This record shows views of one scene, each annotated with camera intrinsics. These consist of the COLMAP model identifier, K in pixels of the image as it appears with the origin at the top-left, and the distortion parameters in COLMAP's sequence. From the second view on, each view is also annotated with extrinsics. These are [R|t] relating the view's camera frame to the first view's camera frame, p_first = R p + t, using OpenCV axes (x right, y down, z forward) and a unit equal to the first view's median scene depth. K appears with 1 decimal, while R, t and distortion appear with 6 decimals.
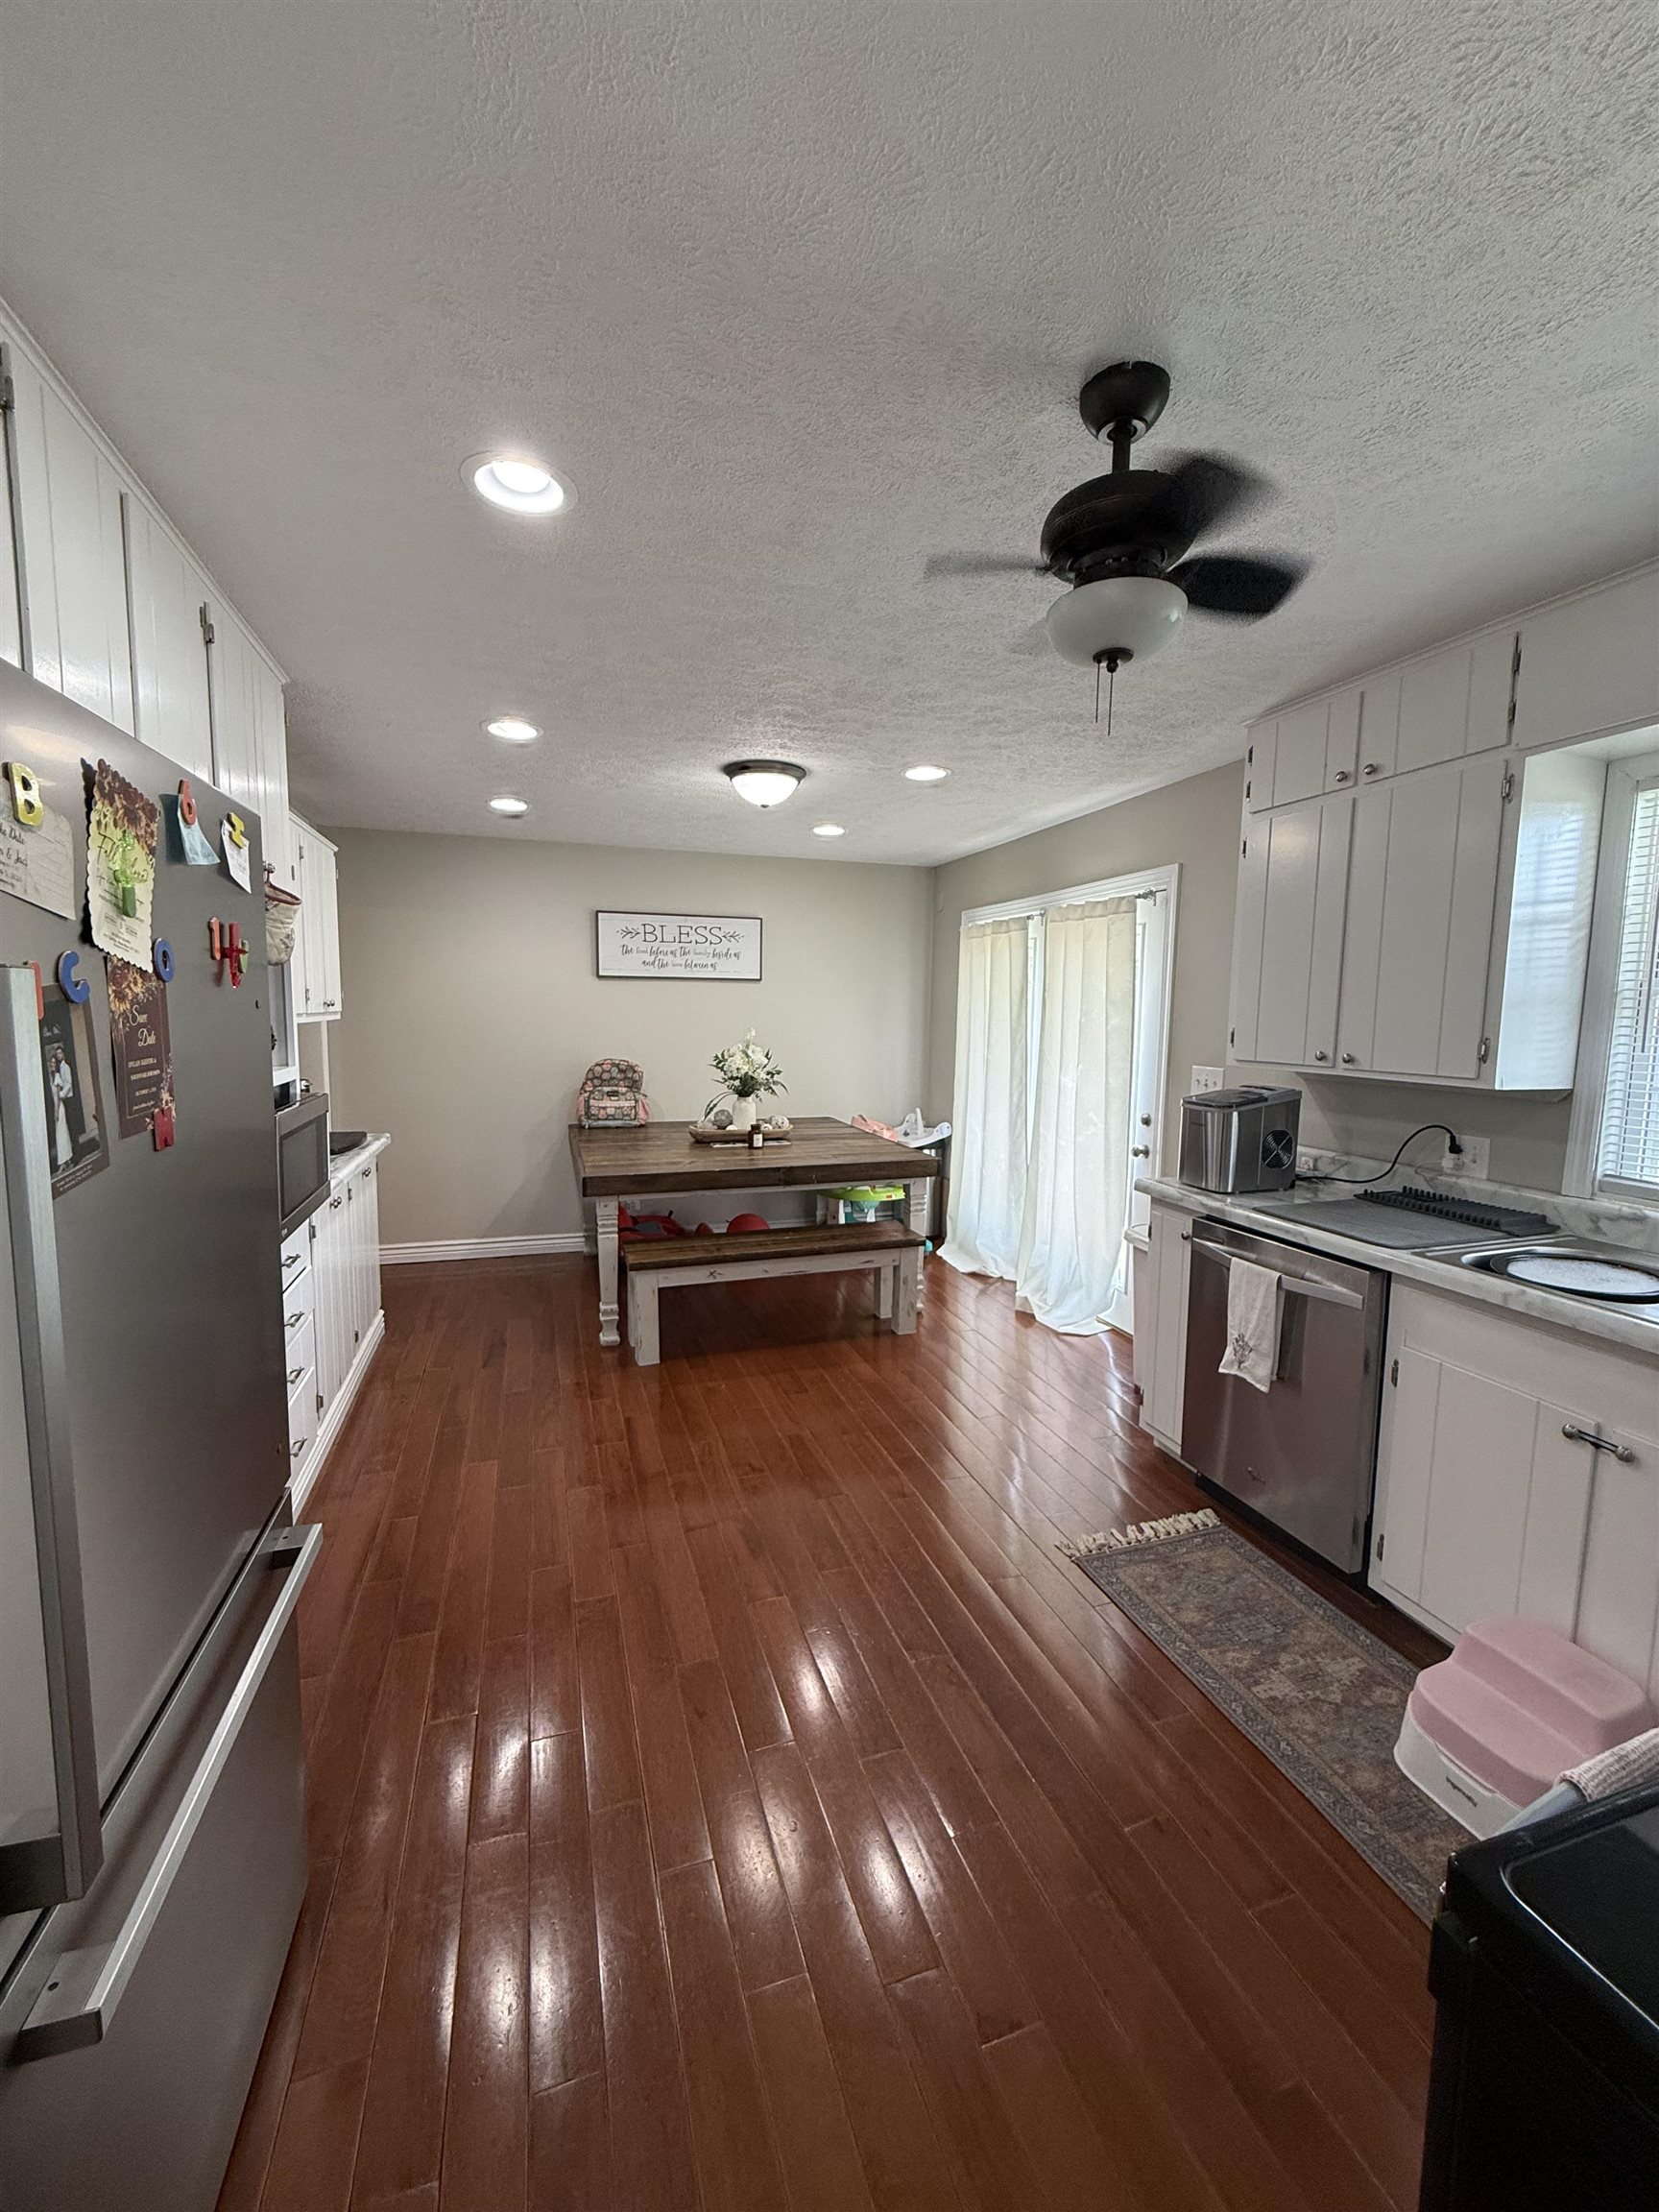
lens RADIAL K [[883.9, 0, 832.2], [0, 883.9, 1095.2], [0, 0, 1]] dist [-0.005040, 0.000126]
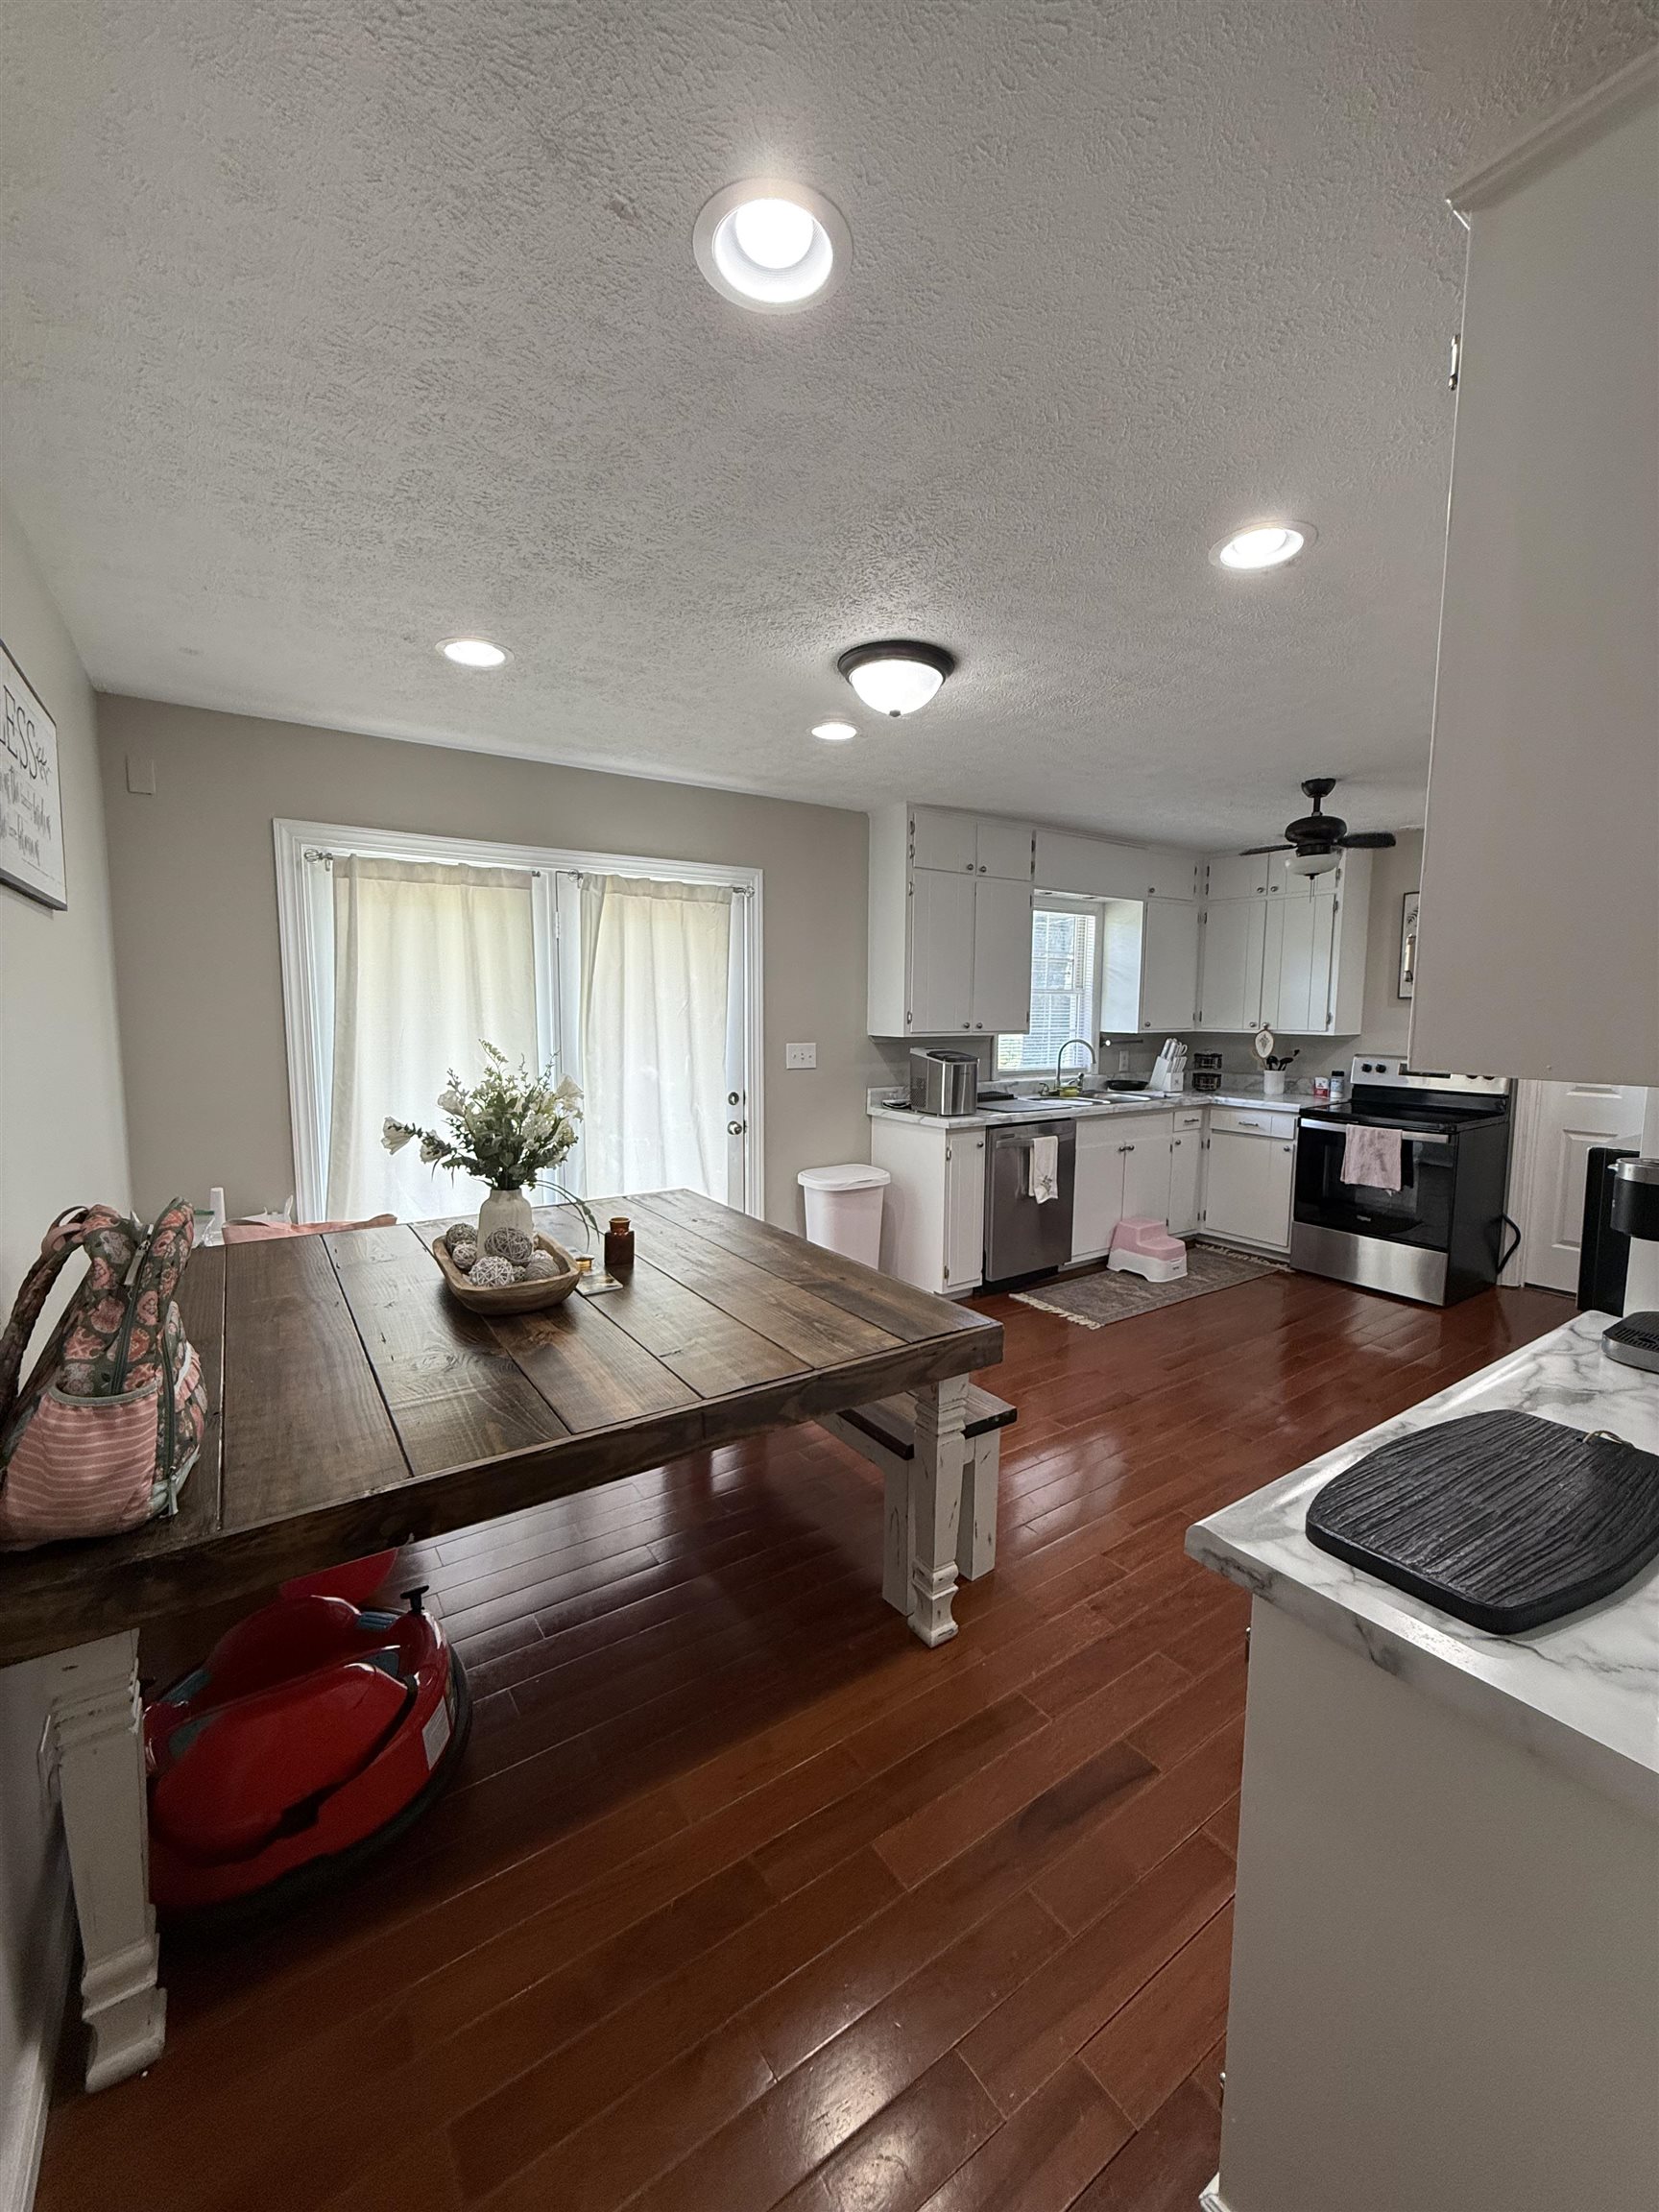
lens RADIAL K [[883.9, 0, 832.2], [0, 883.9, 1095.2], [0, 0, 1]] dist [-0.005040, 0.000126]
pose [[-0.282839, -0.114823, 0.952270, -1.084795], [0.081109, 0.986390, 0.143028, -0.185972], [-0.955732, 0.117692, -0.269676, 1.798054]]
